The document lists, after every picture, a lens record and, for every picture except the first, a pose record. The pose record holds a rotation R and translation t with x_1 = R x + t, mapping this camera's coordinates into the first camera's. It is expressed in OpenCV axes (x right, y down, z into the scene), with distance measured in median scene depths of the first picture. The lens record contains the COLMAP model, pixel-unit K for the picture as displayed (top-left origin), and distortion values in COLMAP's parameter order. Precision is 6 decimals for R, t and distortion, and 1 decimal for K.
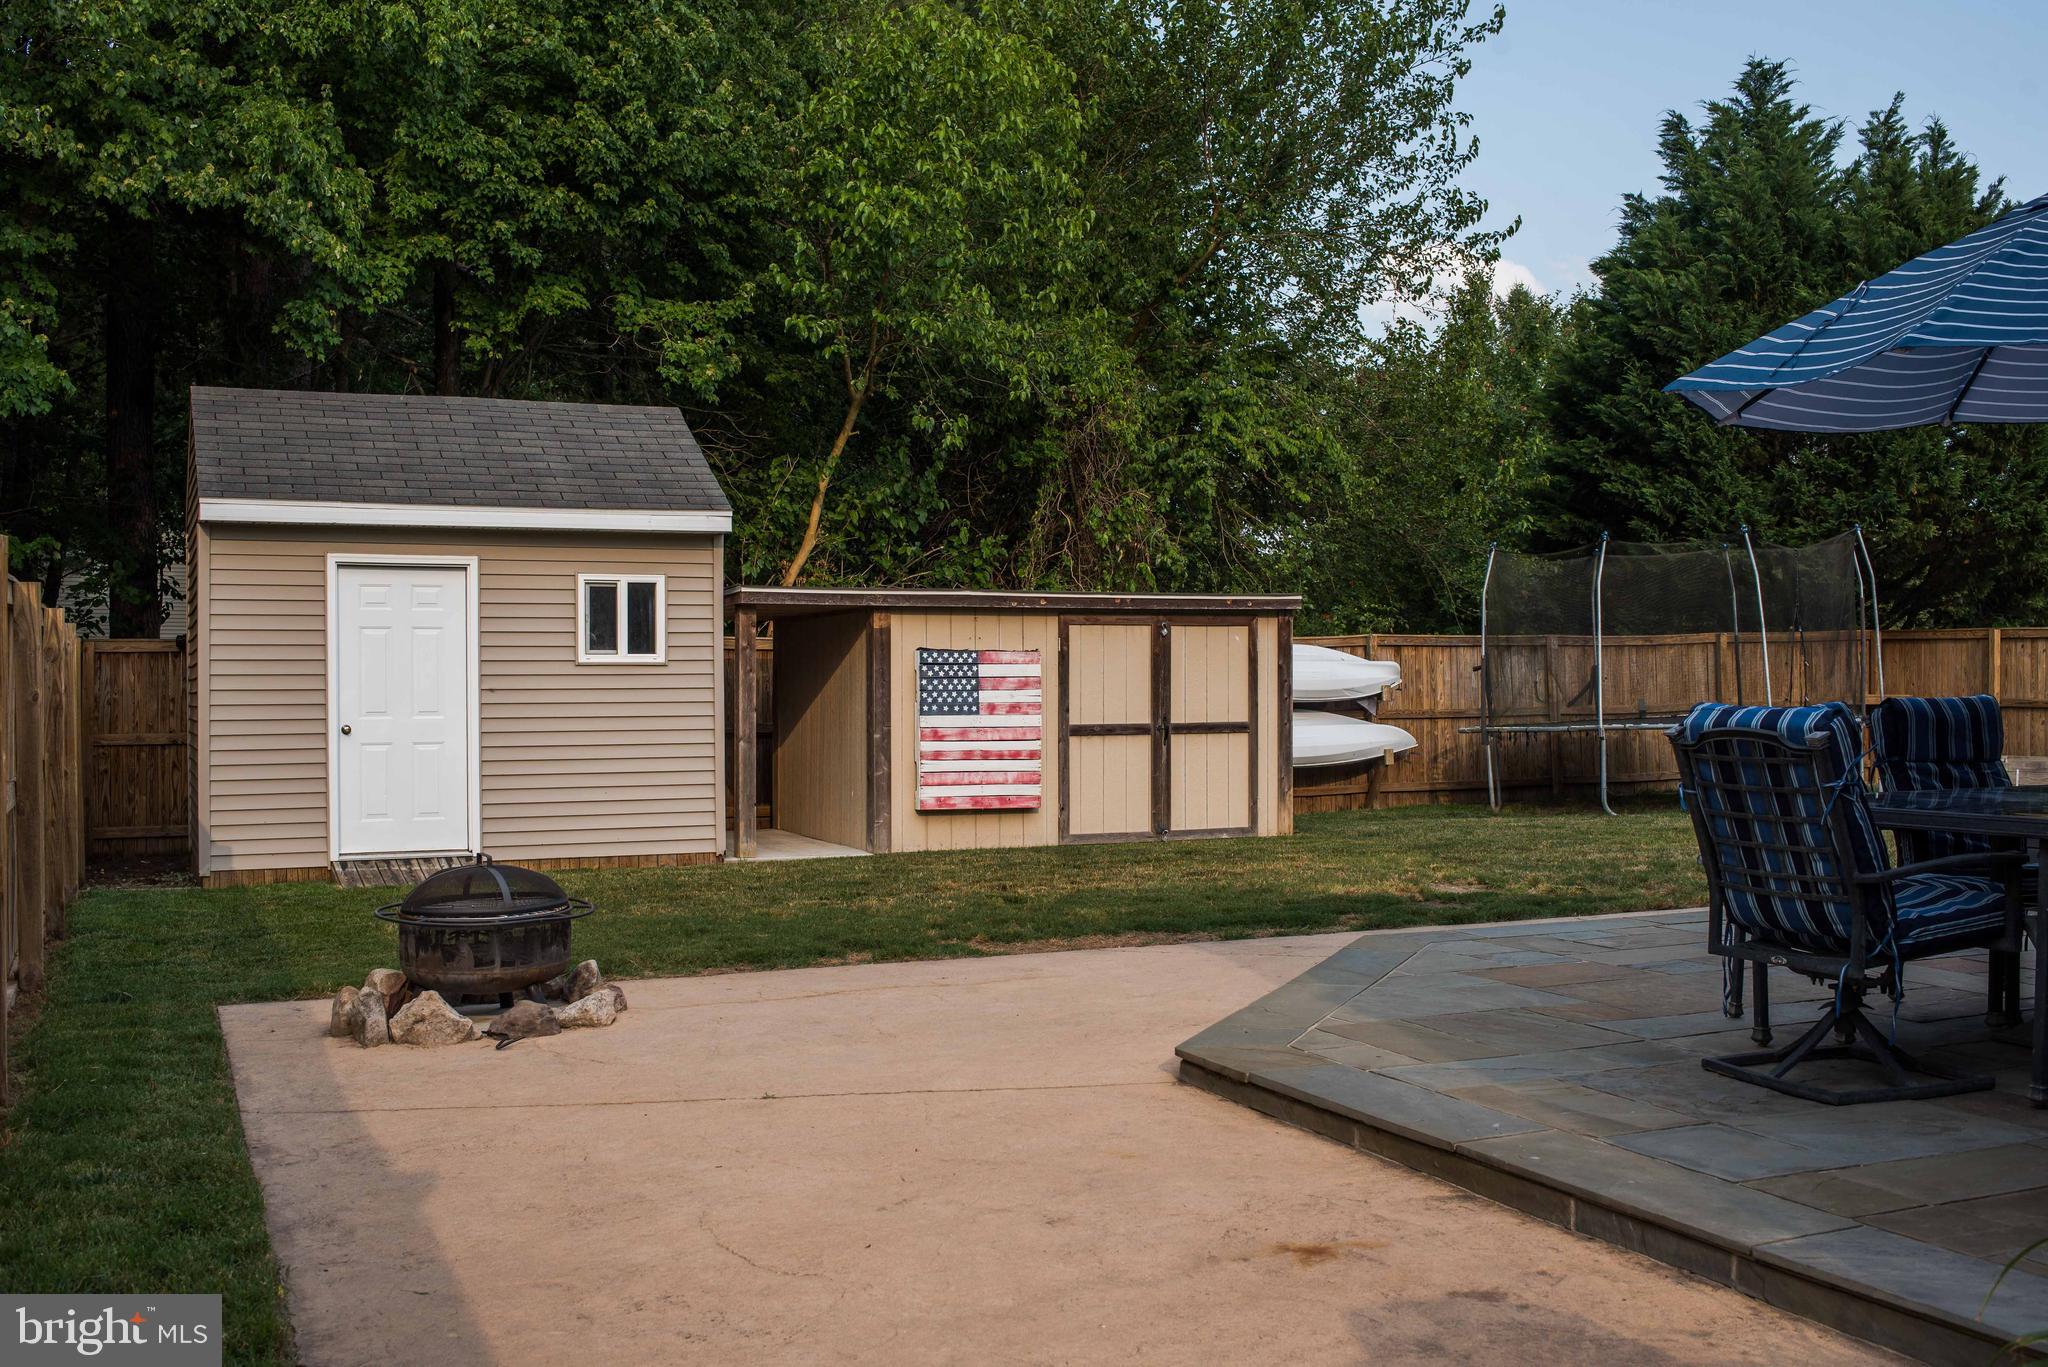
lens RADIAL K [[2019.1, 0, 1023.2], [0, 2019.1, 727.4], [0, 0, 1]] dist [-0.068479, 0.000000]
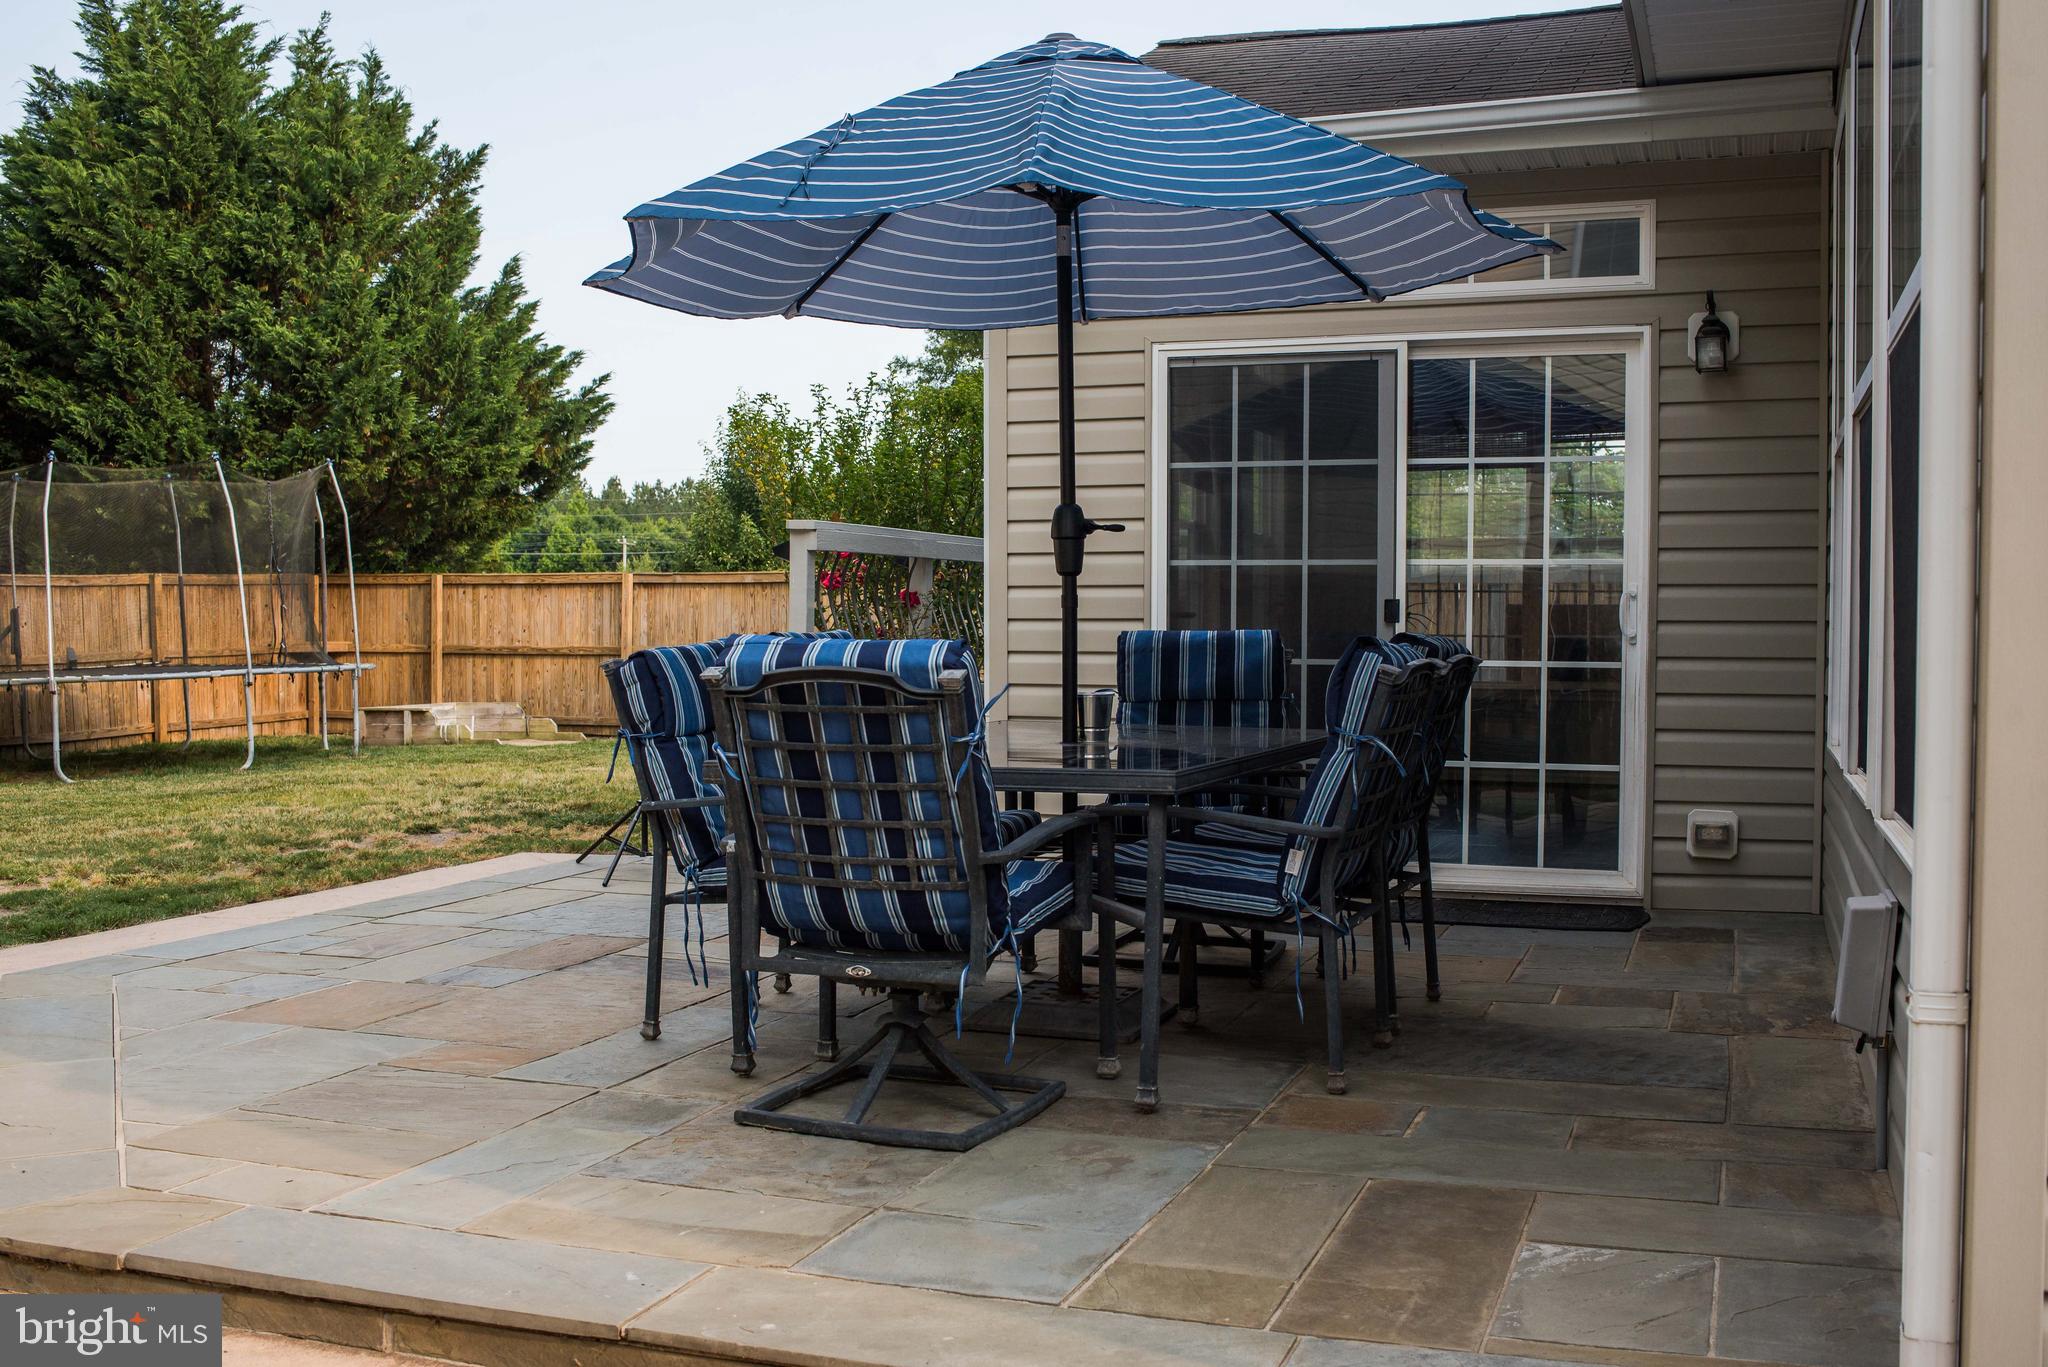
lens RADIAL K [[2019.1, 0, 1012.0], [0, 2019.1, 683.5], [0, 0, 1]] dist [-0.068479, 0.000000]
pose [[0.692591, -0.017063, 0.721129, -0.033003], [0.015357, 0.999842, 0.008909, 0.000121], [-0.721167, 0.004903, 0.692744, 0.102673]]
